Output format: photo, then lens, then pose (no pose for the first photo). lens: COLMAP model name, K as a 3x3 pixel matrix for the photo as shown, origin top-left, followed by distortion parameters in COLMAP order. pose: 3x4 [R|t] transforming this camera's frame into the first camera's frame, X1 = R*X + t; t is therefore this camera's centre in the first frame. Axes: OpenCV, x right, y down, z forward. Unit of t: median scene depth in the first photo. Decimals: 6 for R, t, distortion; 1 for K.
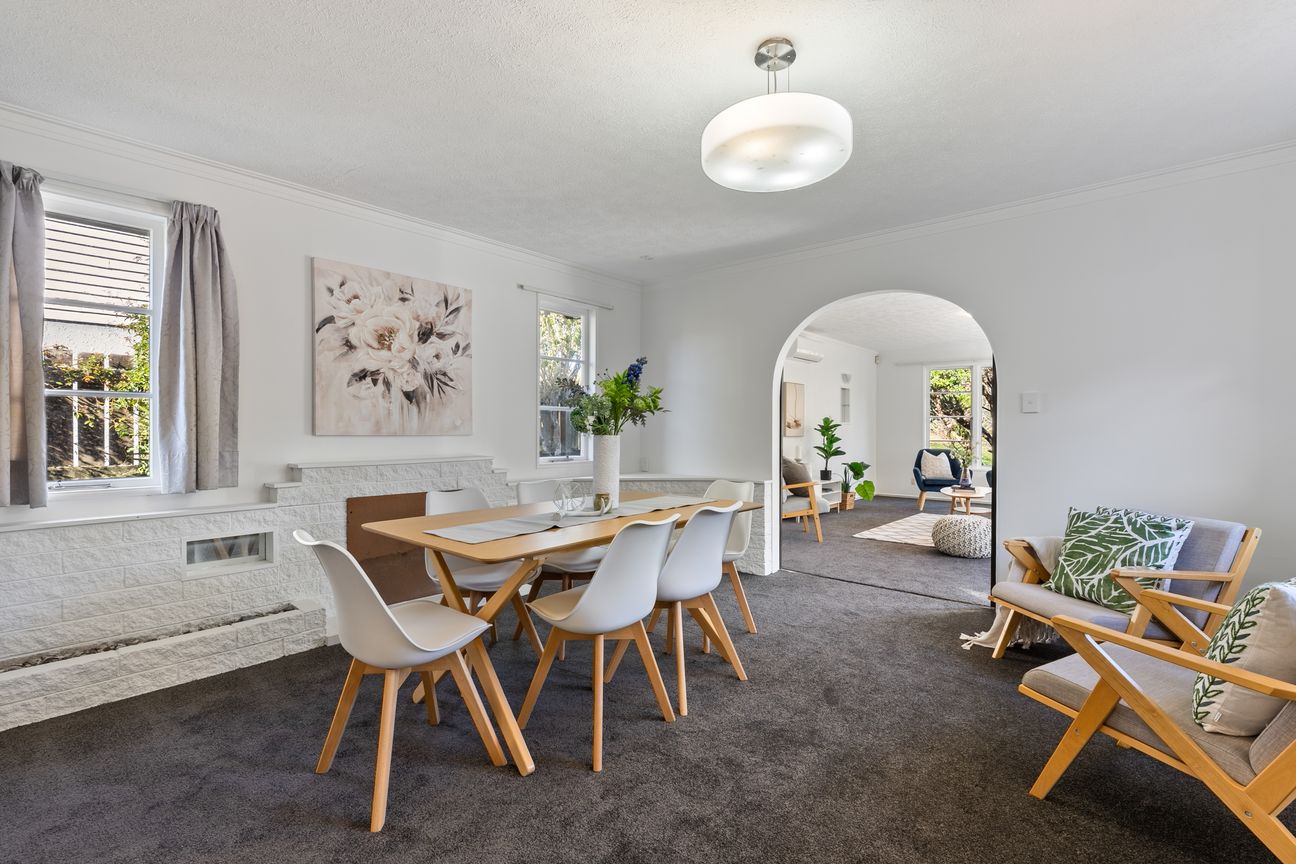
lens RADIAL K [[581.4, 0, 648.0], [0, 581.4, 432.0], [0, 0, 1]] dist [0.001688, 0.000078]
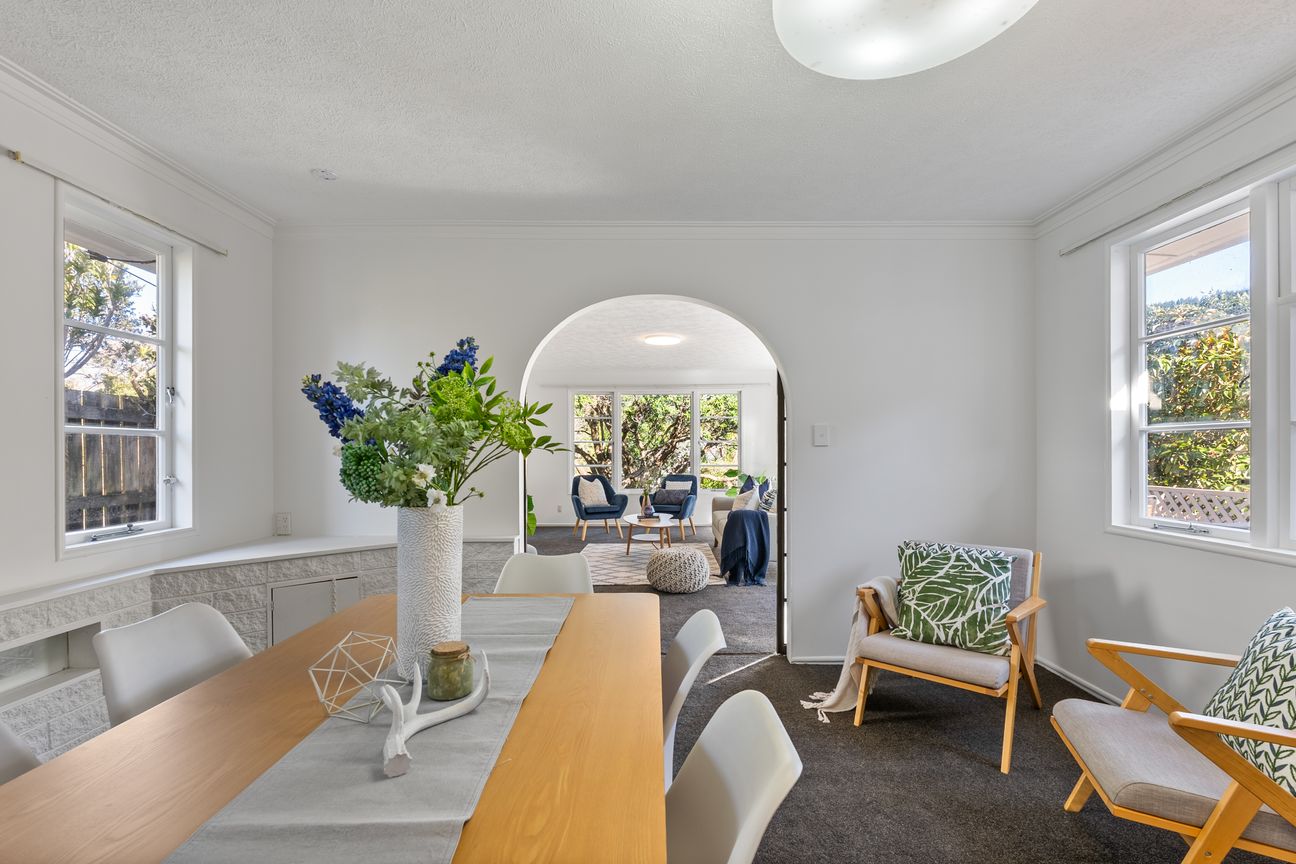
lens RADIAL K [[594.3, 0, 659.7], [0, 594.3, 449.3], [0, 0, 1]] dist [0.001266, 0.000572]
pose [[0.749879, -0.003657, 0.661565, -0.224702], [0.006717, 0.999975, -0.002086, -0.032023], [-0.661541, 0.006008, 0.749885, 0.514233]]
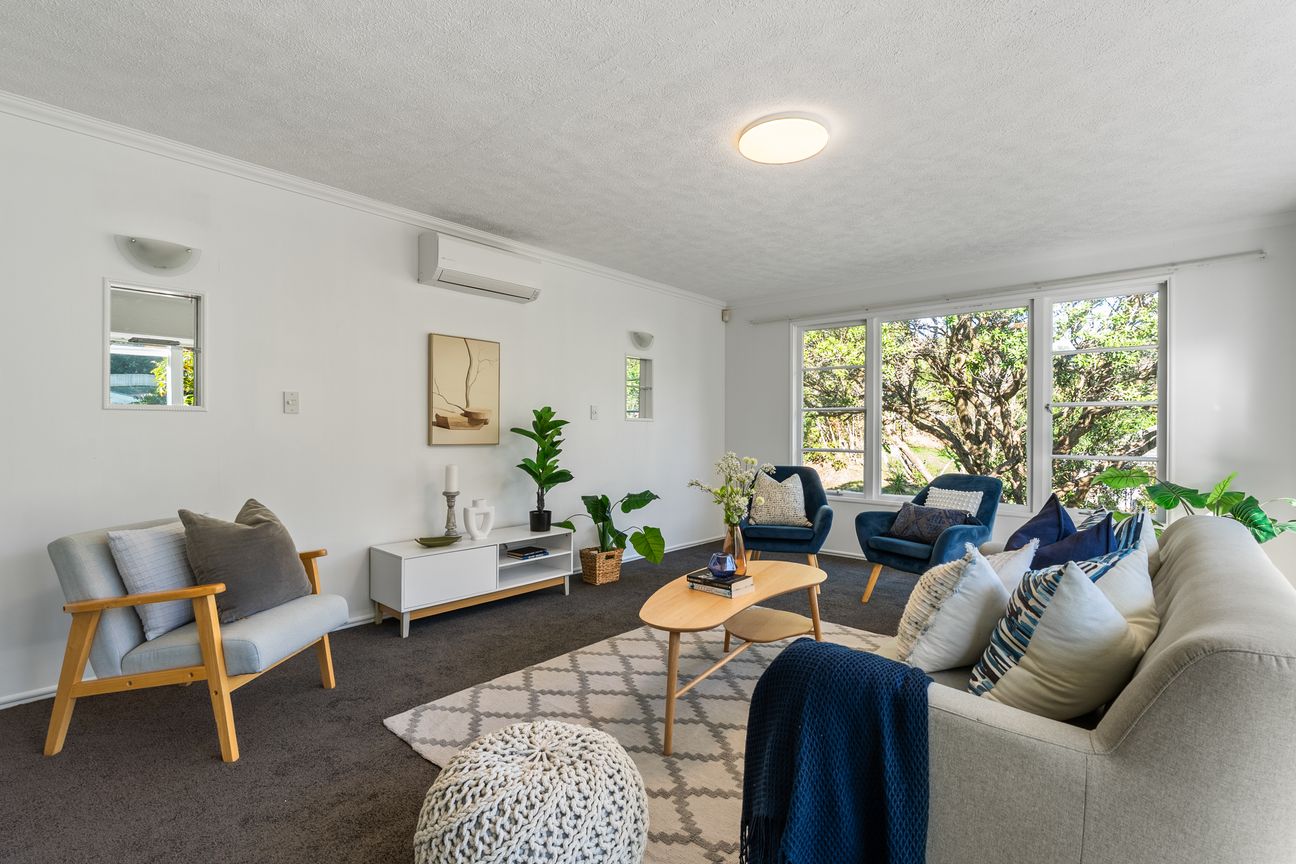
lens RADIAL K [[595.8, 0, 648.0], [0, 595.8, 432.0], [0, 0, 1]] dist [0.000866, -0.000271]
pose [[0.999984, 0.002127, -0.005155, 1.083458], [-0.002131, 0.999998, -0.000646, -0.008595], [0.005154, 0.000657, 0.999987, 1.298857]]
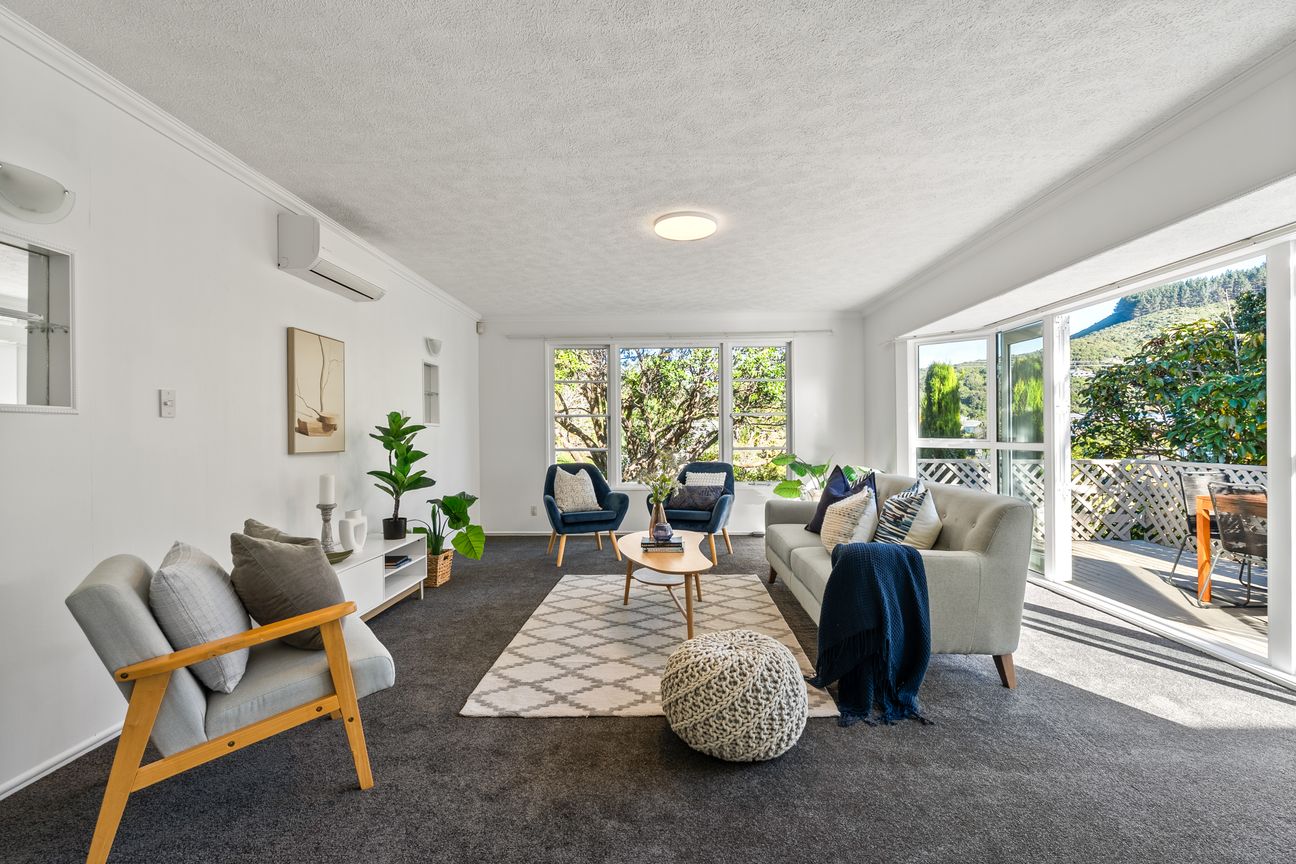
lens RADIAL K [[581.4, 0, 648.0], [0, 581.4, 432.0], [0, 0, 1]] dist [0.001688, 0.000078]
pose [[0.771971, -0.008482, 0.635602, 0.427080], [0.013609, 0.999902, -0.003185, -0.009365], [-0.635512, 0.011109, 0.772011, 1.295091]]
